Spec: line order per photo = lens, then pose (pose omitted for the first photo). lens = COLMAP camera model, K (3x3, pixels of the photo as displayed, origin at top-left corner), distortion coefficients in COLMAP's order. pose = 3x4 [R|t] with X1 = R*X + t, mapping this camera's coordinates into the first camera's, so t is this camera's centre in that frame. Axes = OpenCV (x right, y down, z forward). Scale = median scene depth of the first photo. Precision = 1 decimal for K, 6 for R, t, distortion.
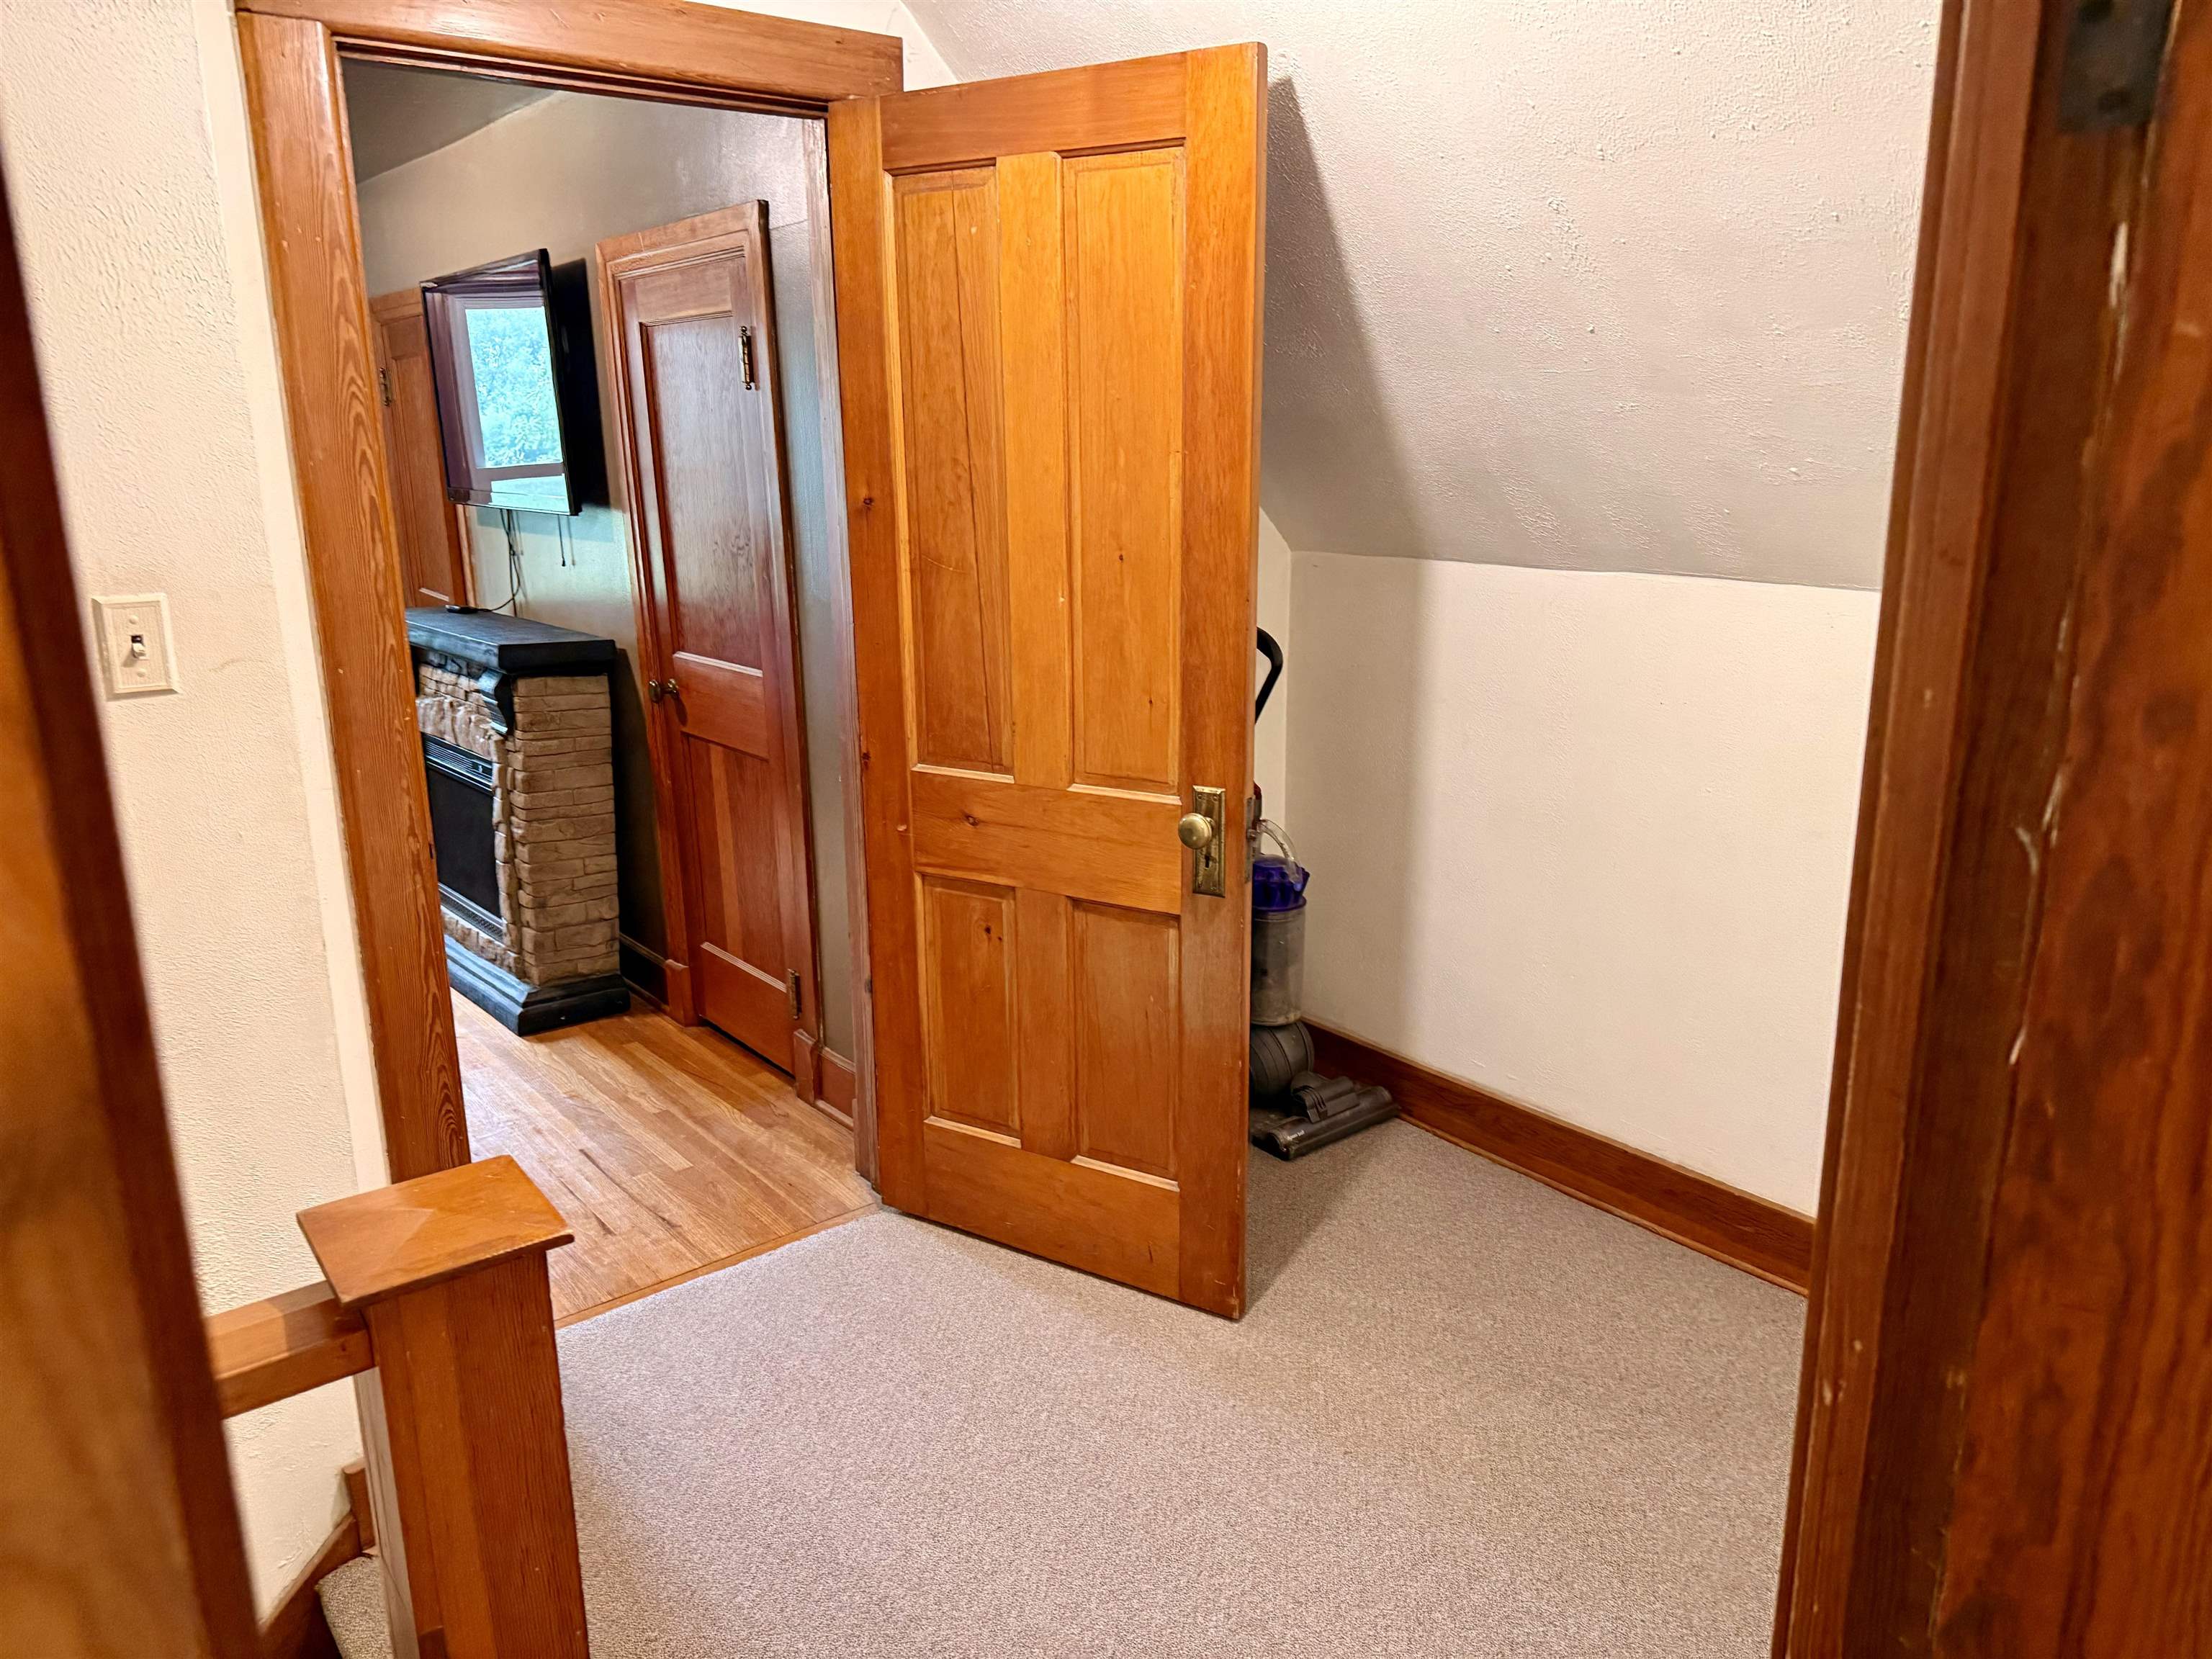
lens RADIAL K [[1518.5, 0, 1105.4], [0, 1518.5, 812.5], [0, 0, 1]] dist [0.165666, -0.289195]
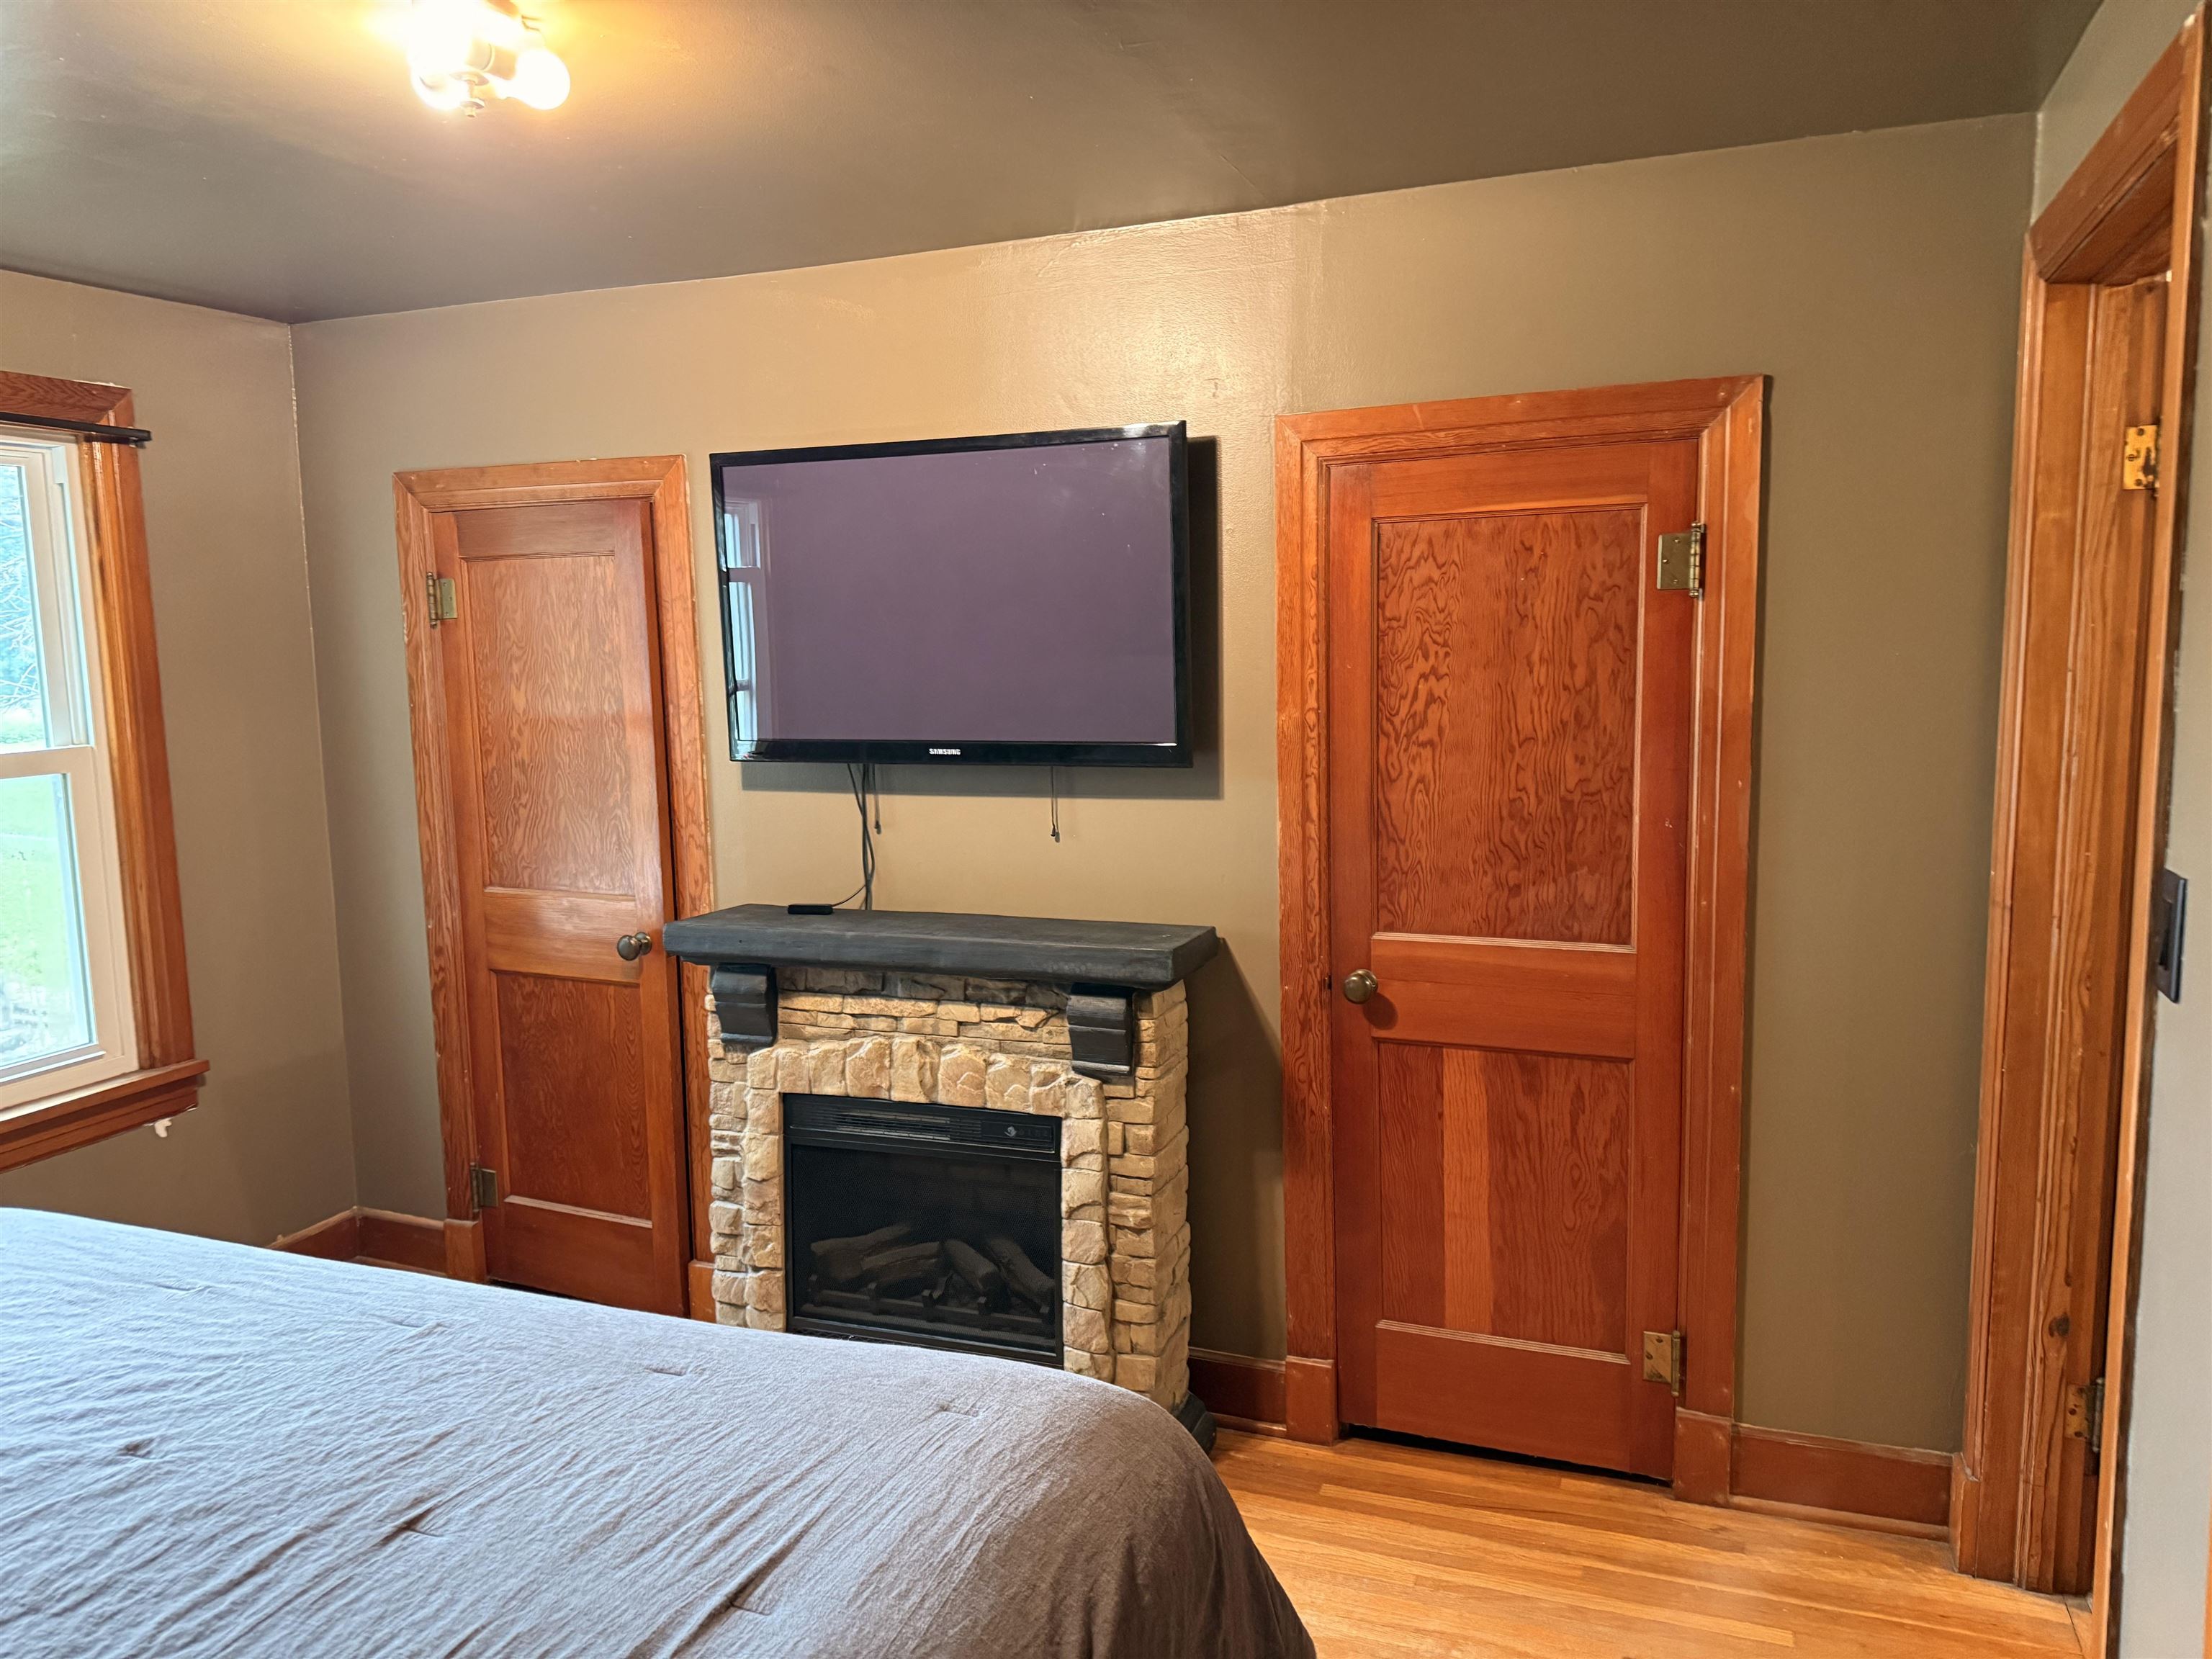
lens RADIAL K [[1518.5, 0, 1105.4], [0, 1518.5, 812.5], [0, 0, 1]] dist [0.165666, -0.289195]
pose [[0.868369, -0.065641, 0.491555, -0.909452], [0.129737, 0.986751, -0.097422, -0.127615], [-0.478648, 0.148371, 0.865380, 0.476031]]
